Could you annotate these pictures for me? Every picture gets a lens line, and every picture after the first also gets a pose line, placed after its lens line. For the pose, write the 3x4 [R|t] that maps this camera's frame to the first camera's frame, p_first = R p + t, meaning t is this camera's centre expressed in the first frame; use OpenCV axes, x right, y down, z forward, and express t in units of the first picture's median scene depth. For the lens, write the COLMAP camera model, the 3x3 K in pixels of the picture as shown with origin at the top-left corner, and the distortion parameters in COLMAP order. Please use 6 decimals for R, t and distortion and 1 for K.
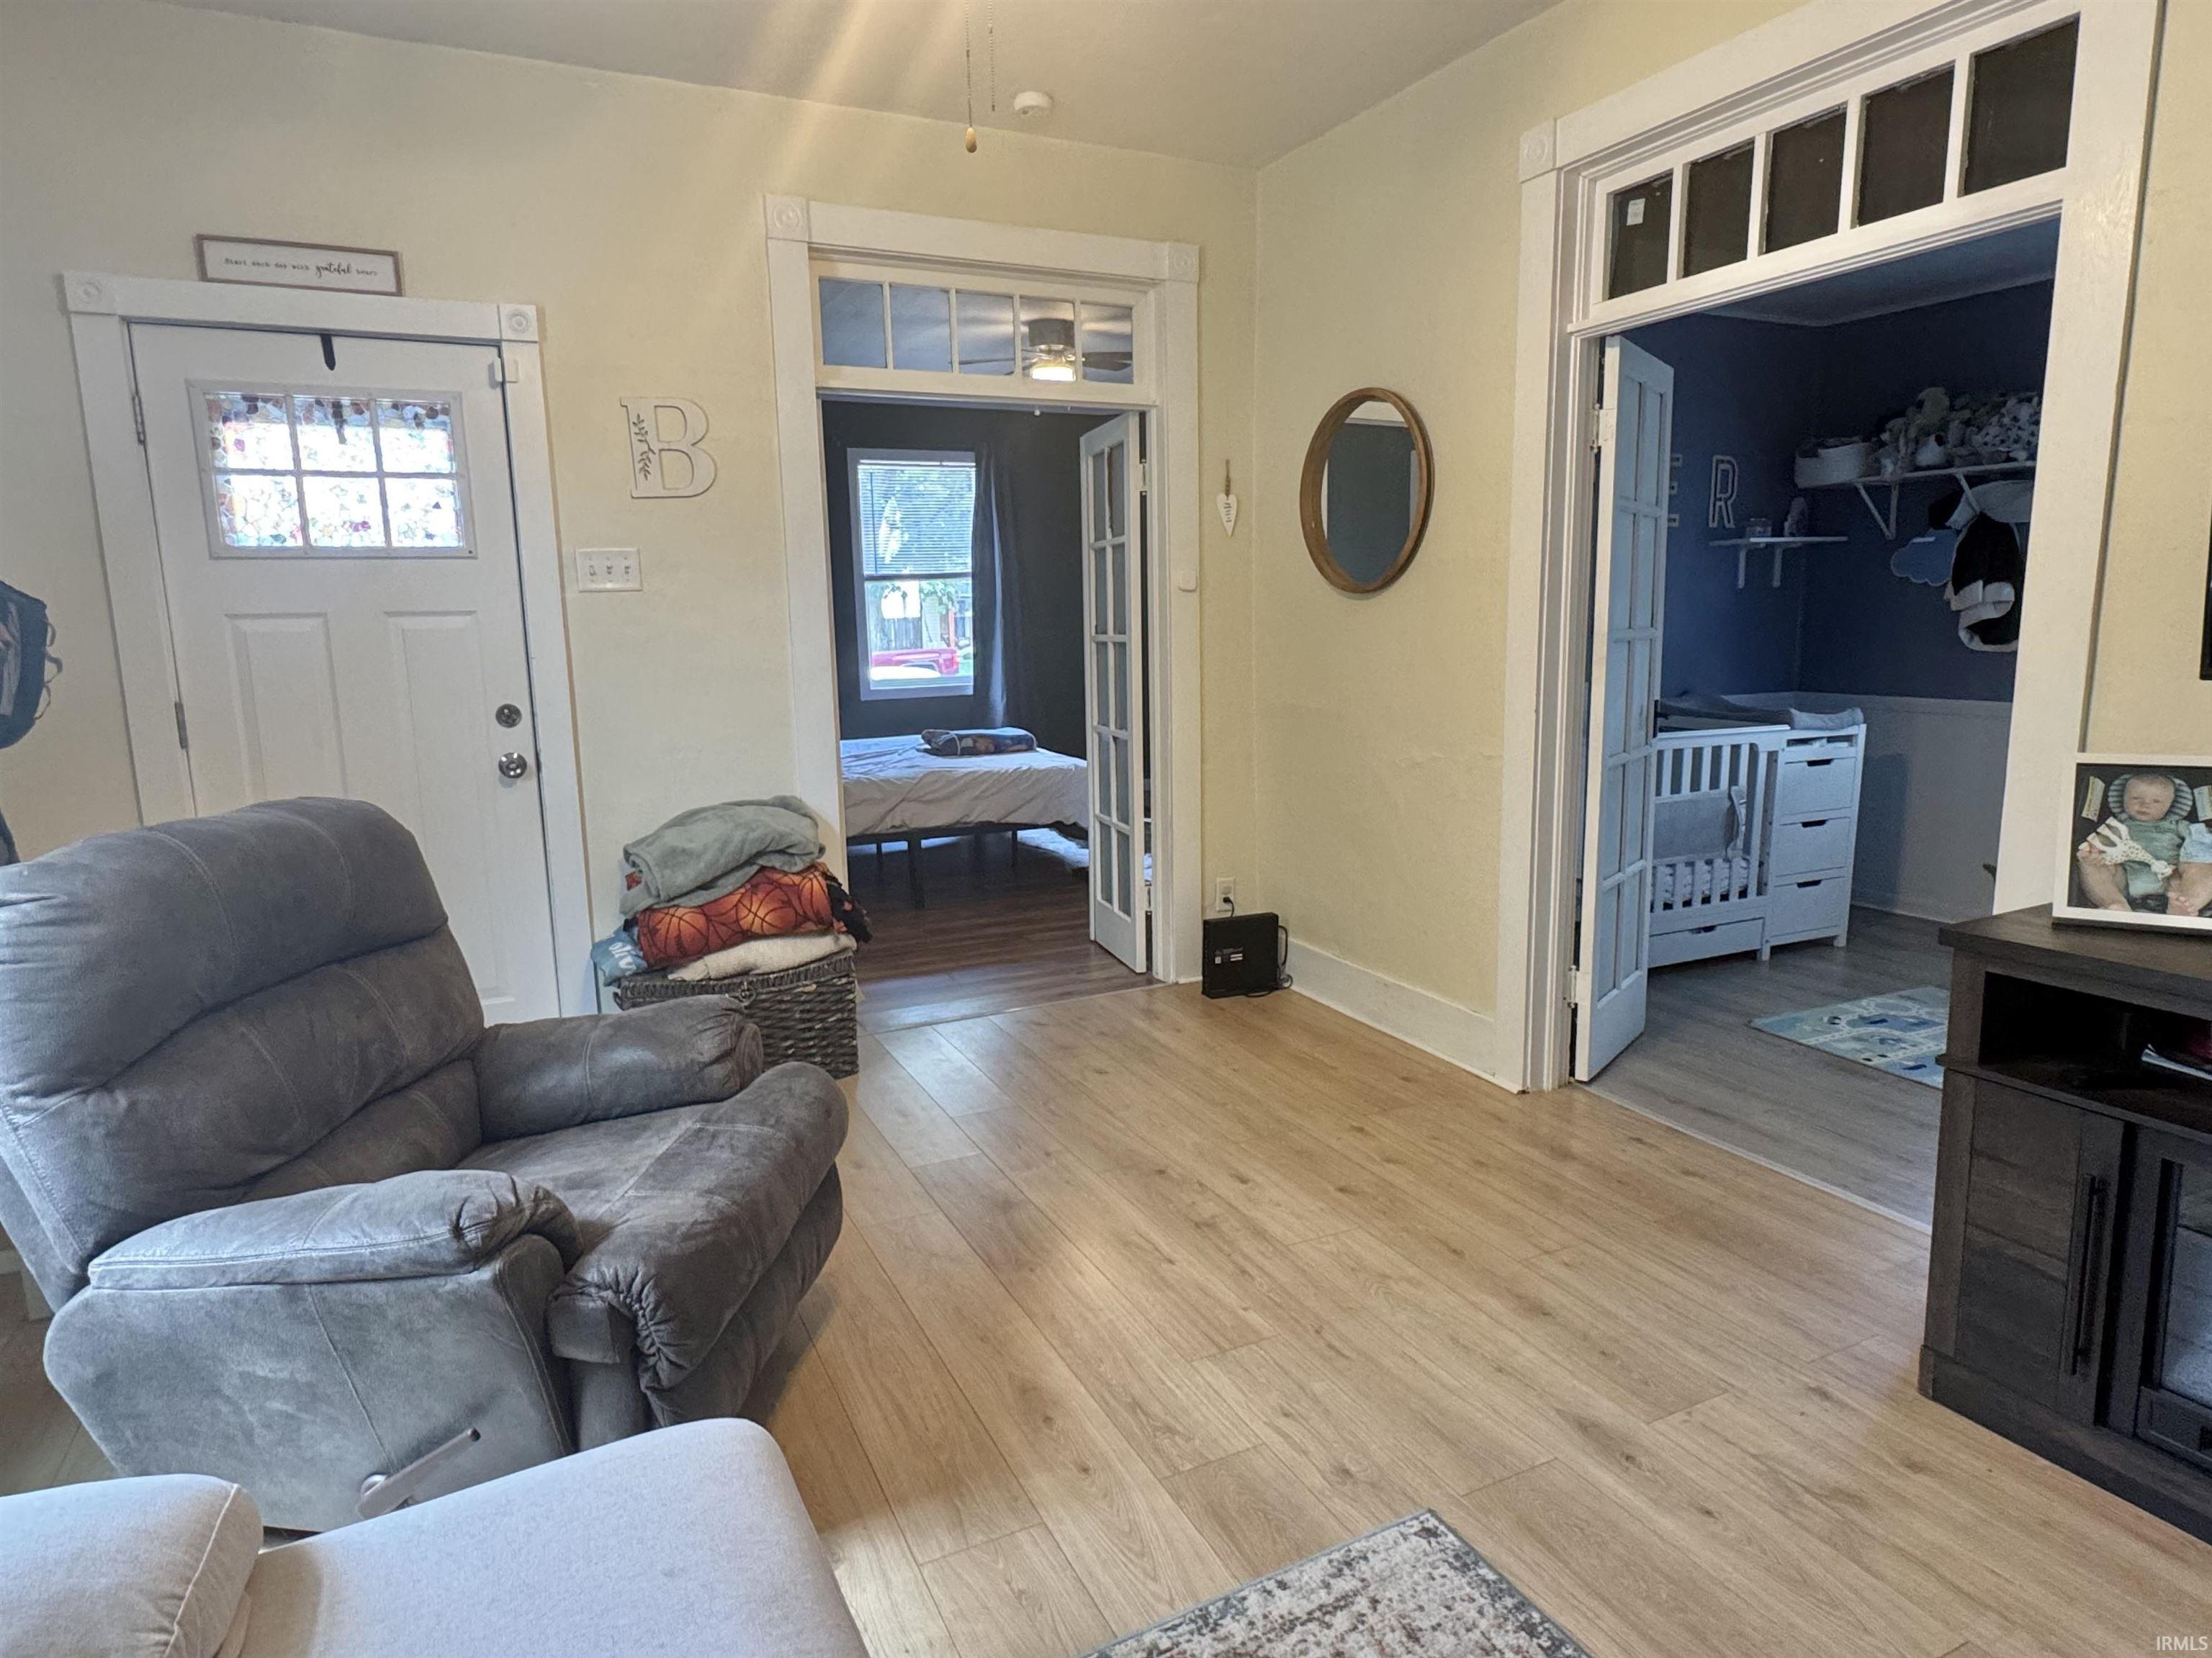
lens RADIAL K [[1290.5, 0, 1118.4], [0, 1290.5, 834.6], [0, 0, 1]] dist [-0.000121, -0.001666]
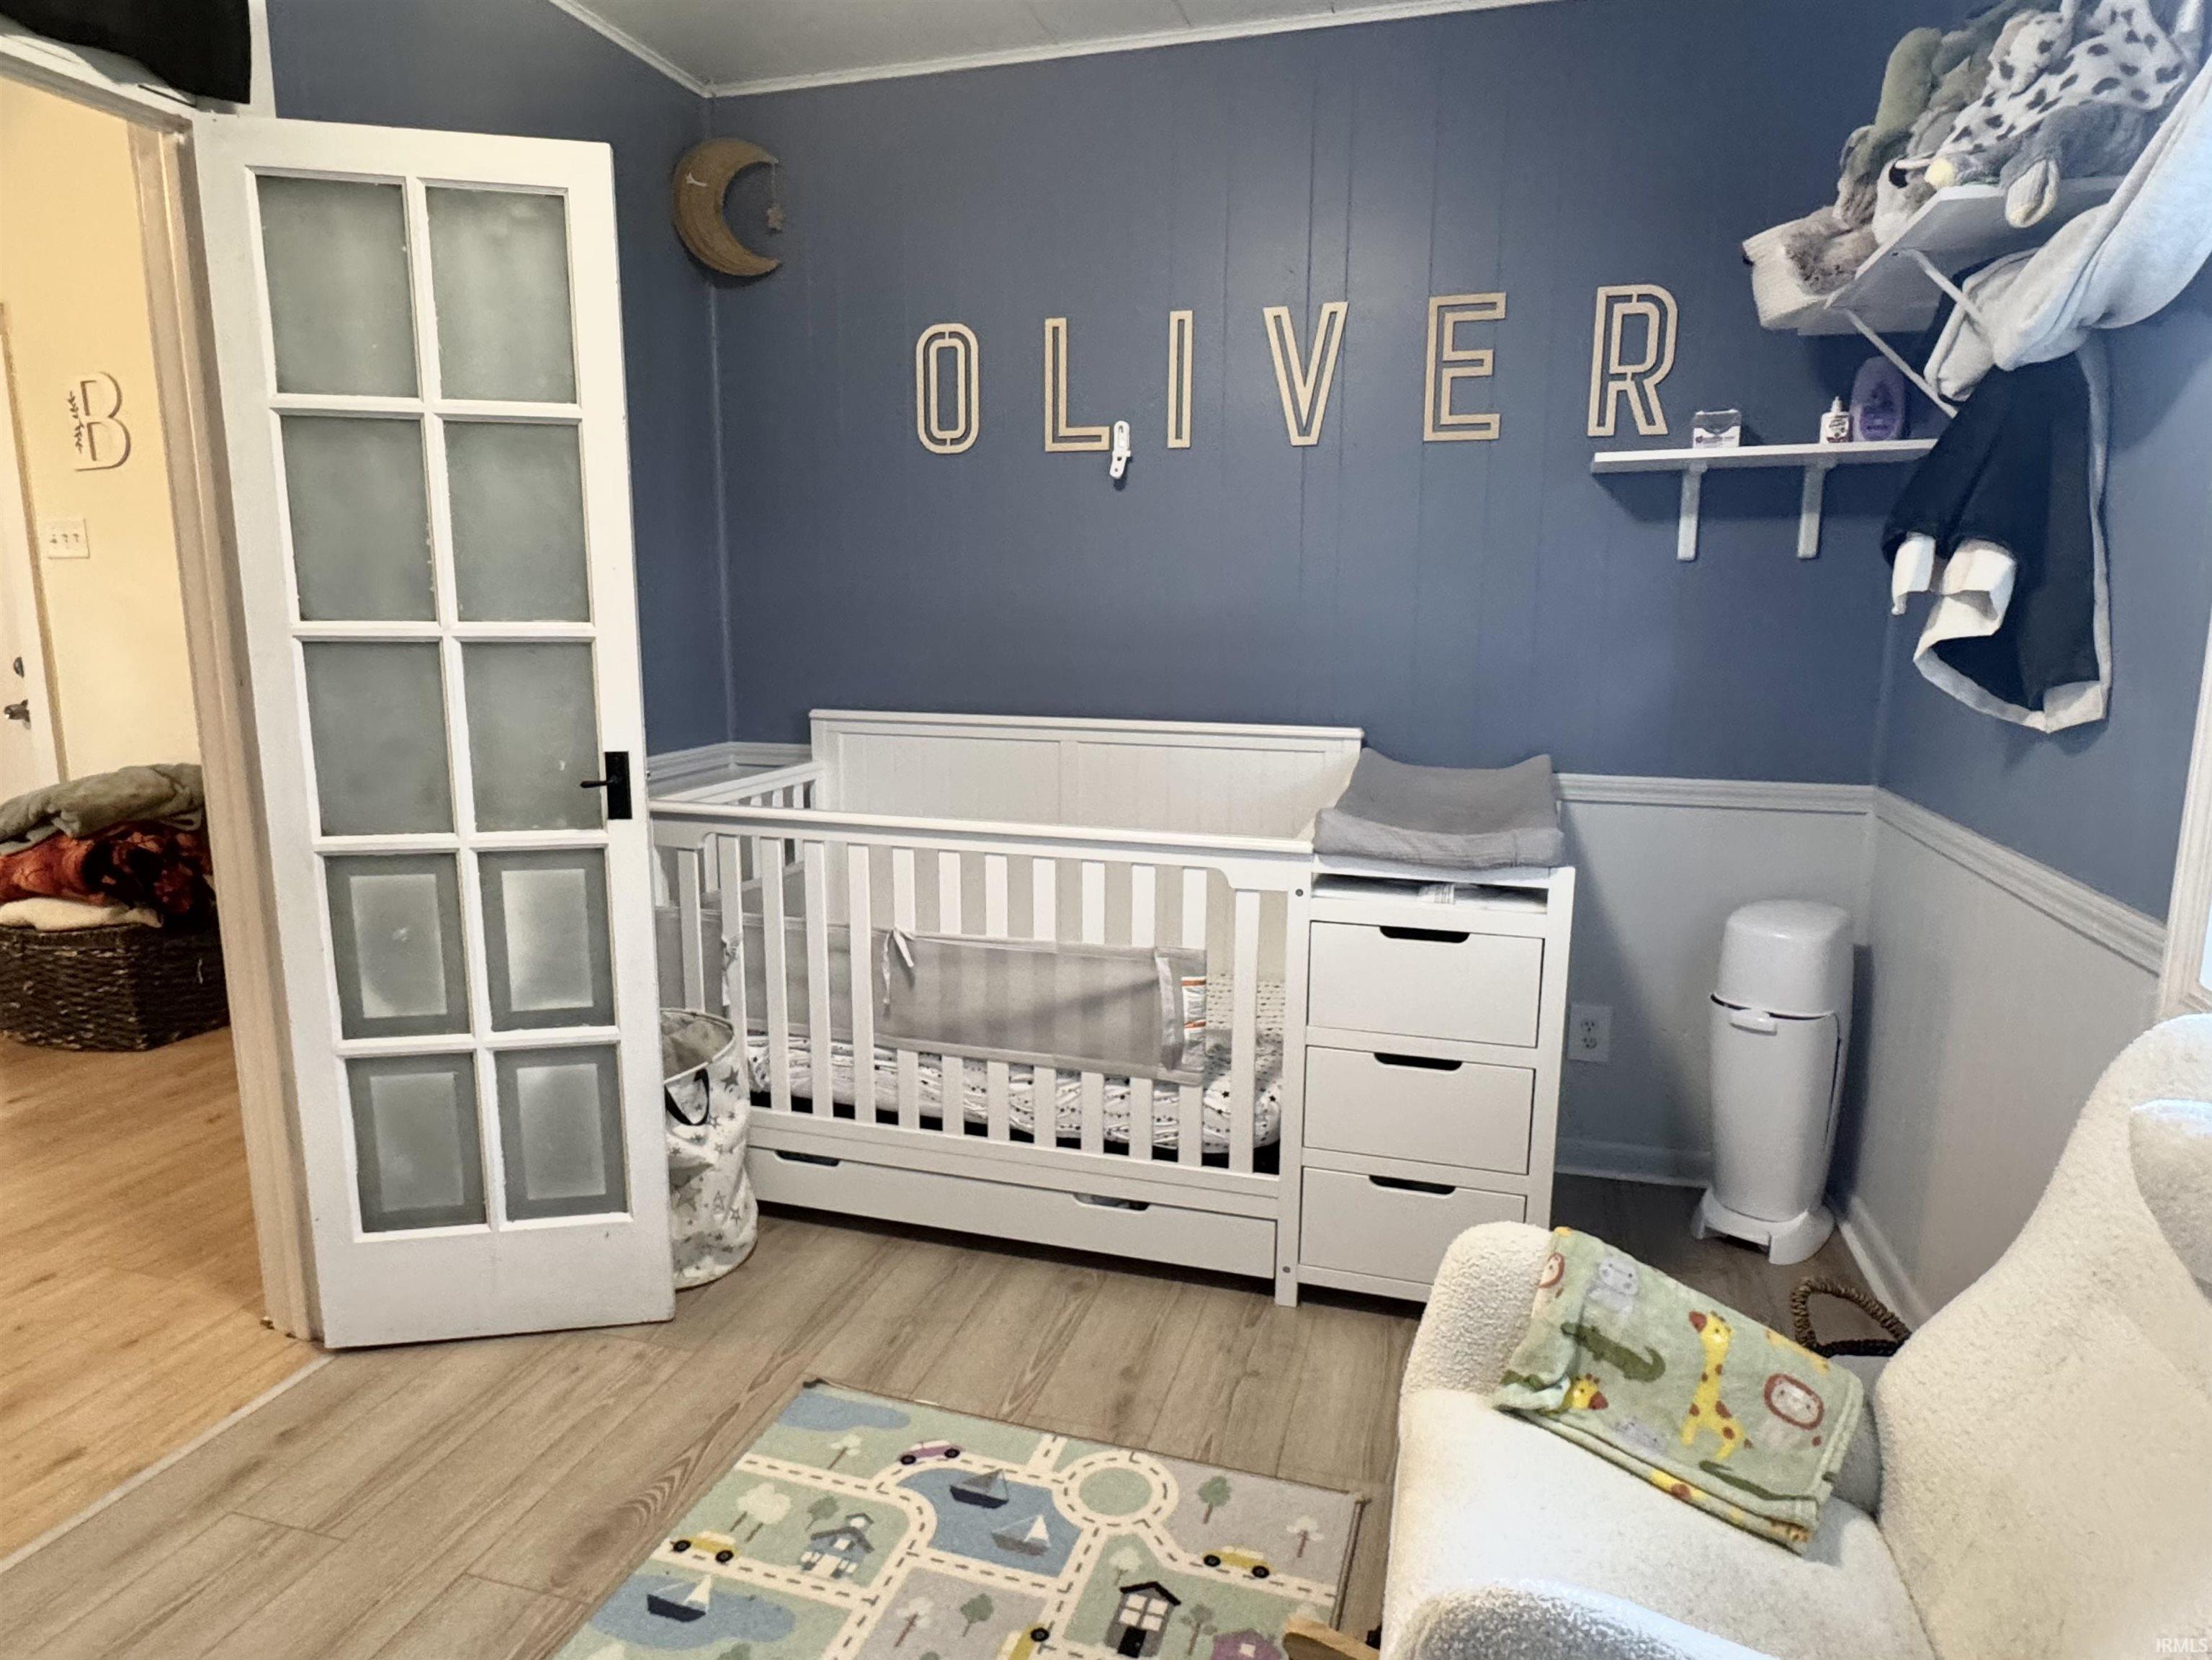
lens RADIAL K [[1321.7, 0, 1106.0], [0, 1321.7, 830.0], [0, 0, 1]] dist [-0.001042, 0.000005]
pose [[0.739974, 0.135802, -0.658785, 0.772170], [-0.129755, 0.989831, 0.058298, -0.106561], [0.660002, 0.042342, 0.750070, 0.572162]]
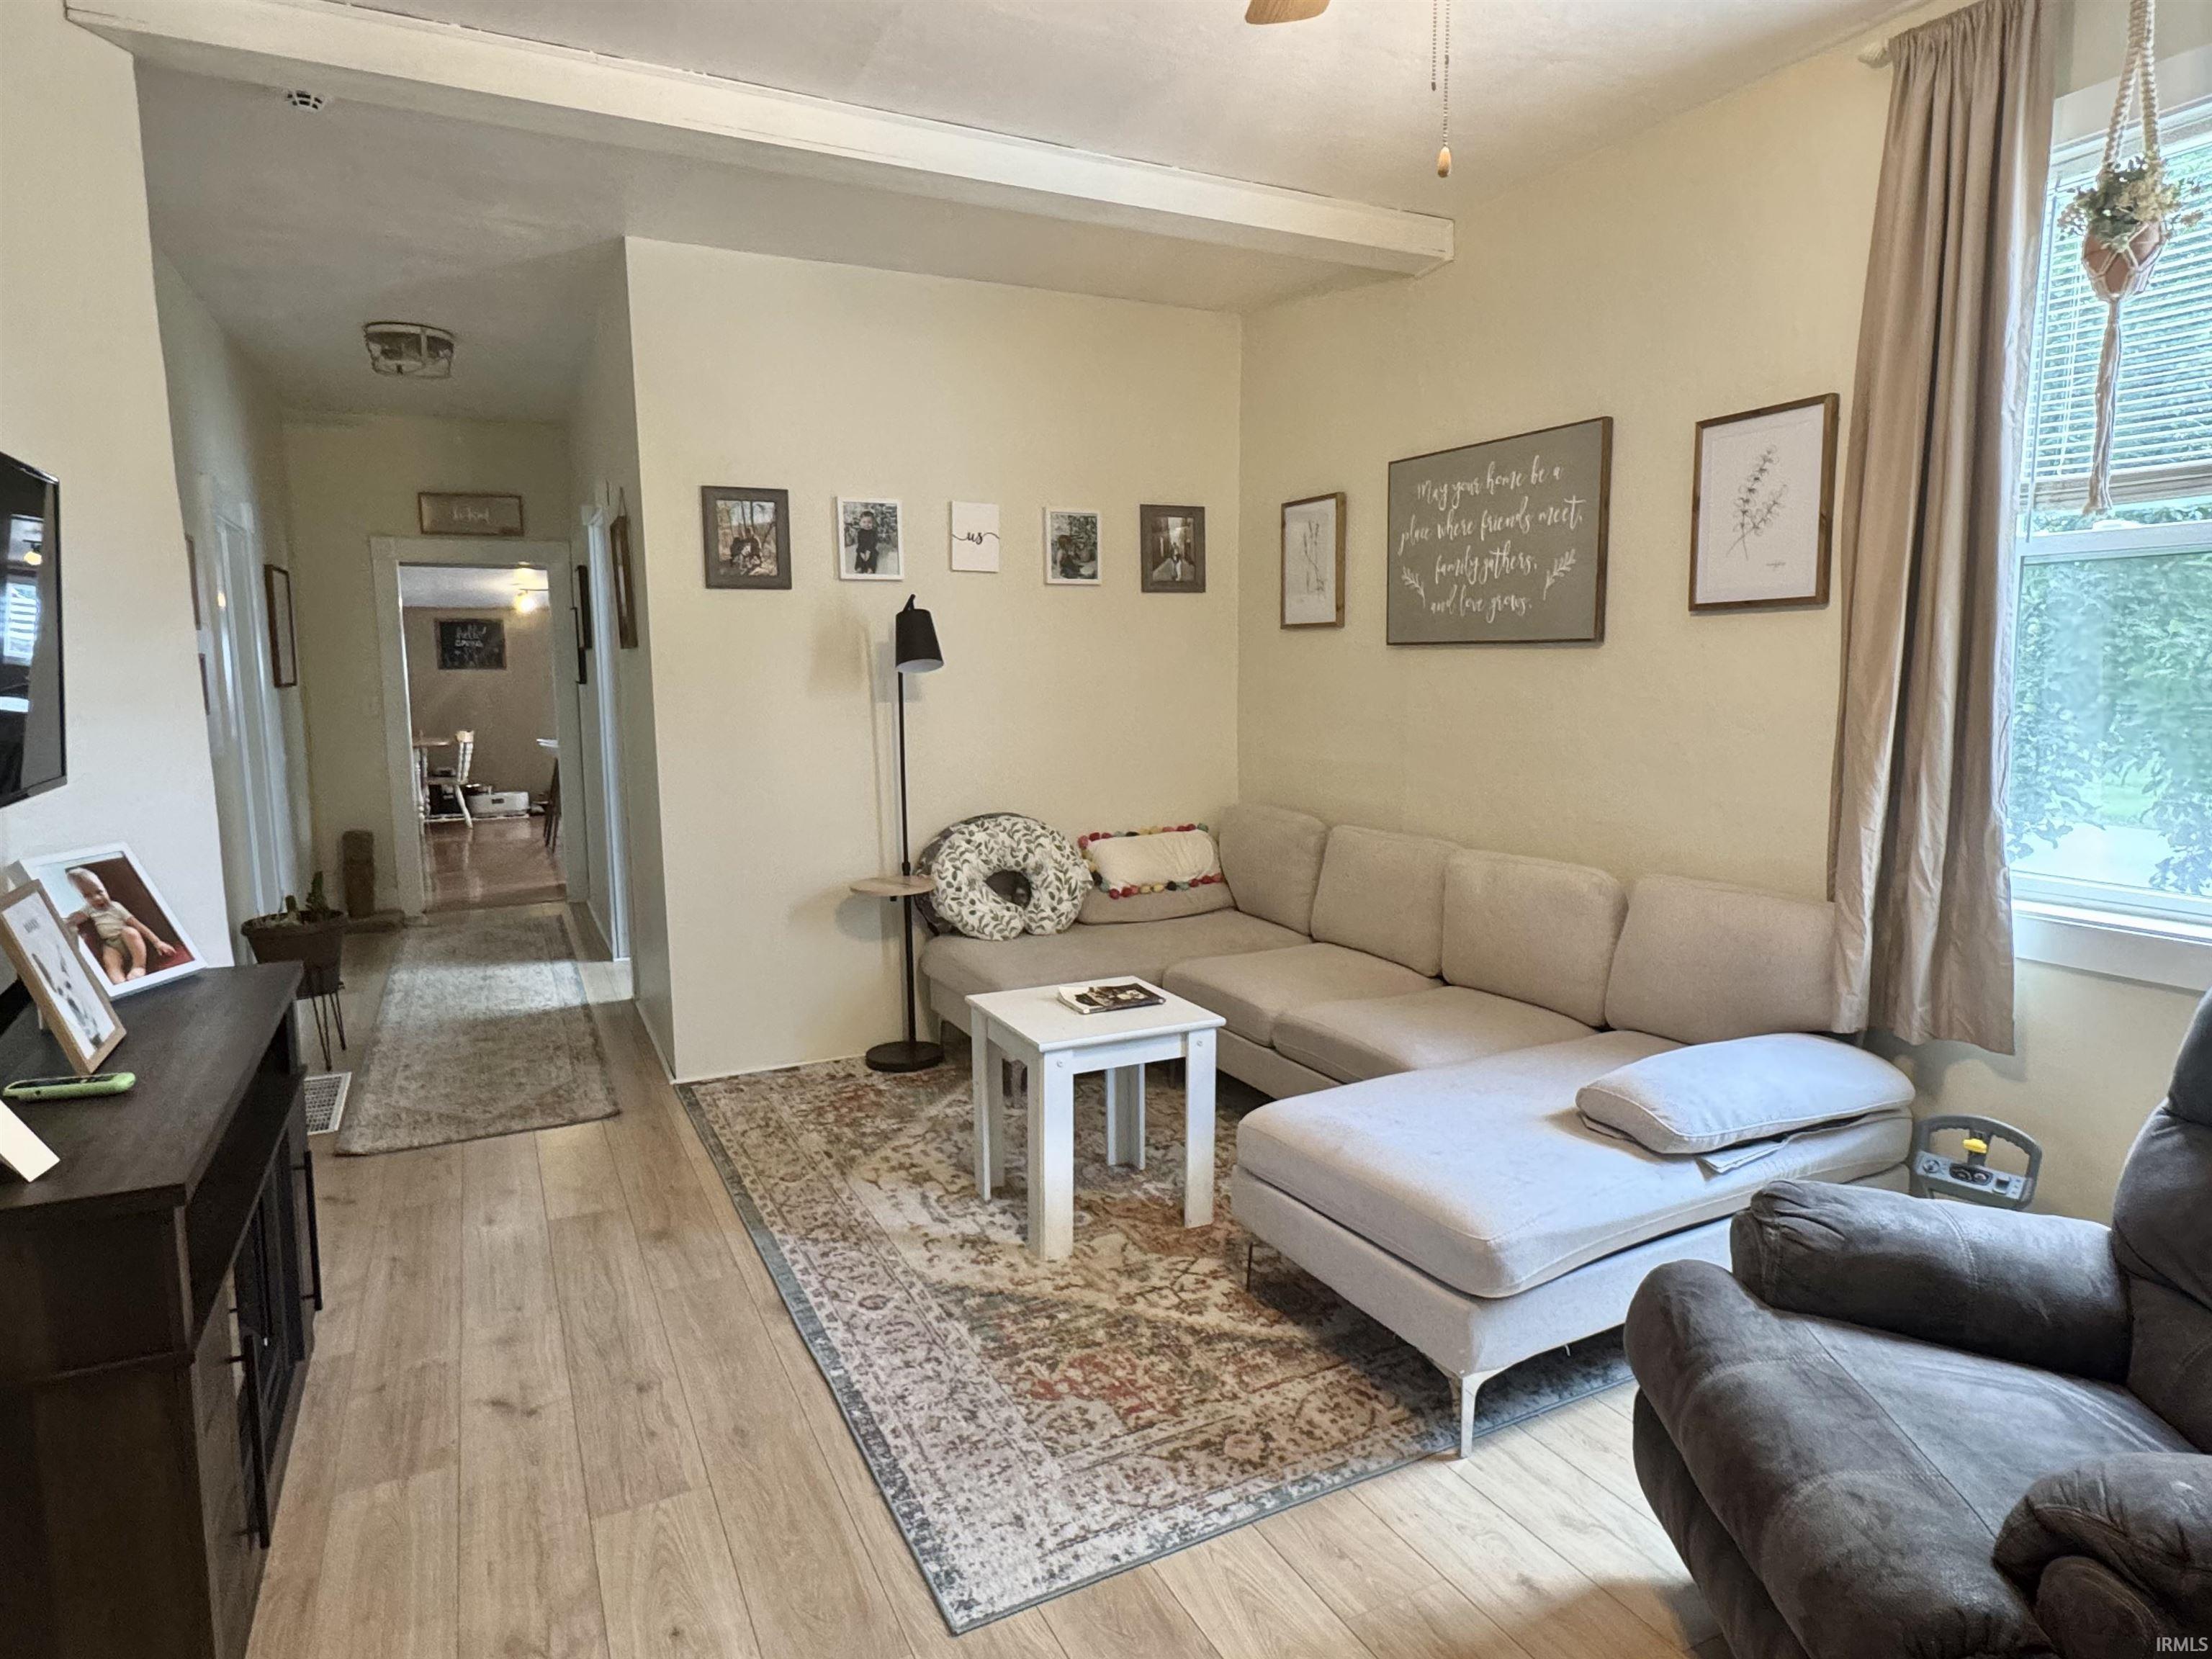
lens RADIAL K [[1290.6, 0, 1118.4], [0, 1290.6, 835.1], [0, 0, 1]] dist [-0.000121, -0.001666]
pose [[-0.999490, 0.029627, -0.011905, 0.043819], [0.024752, 0.954471, 0.297275, -0.137836], [0.020170, 0.296829, -0.954718, 0.703904]]
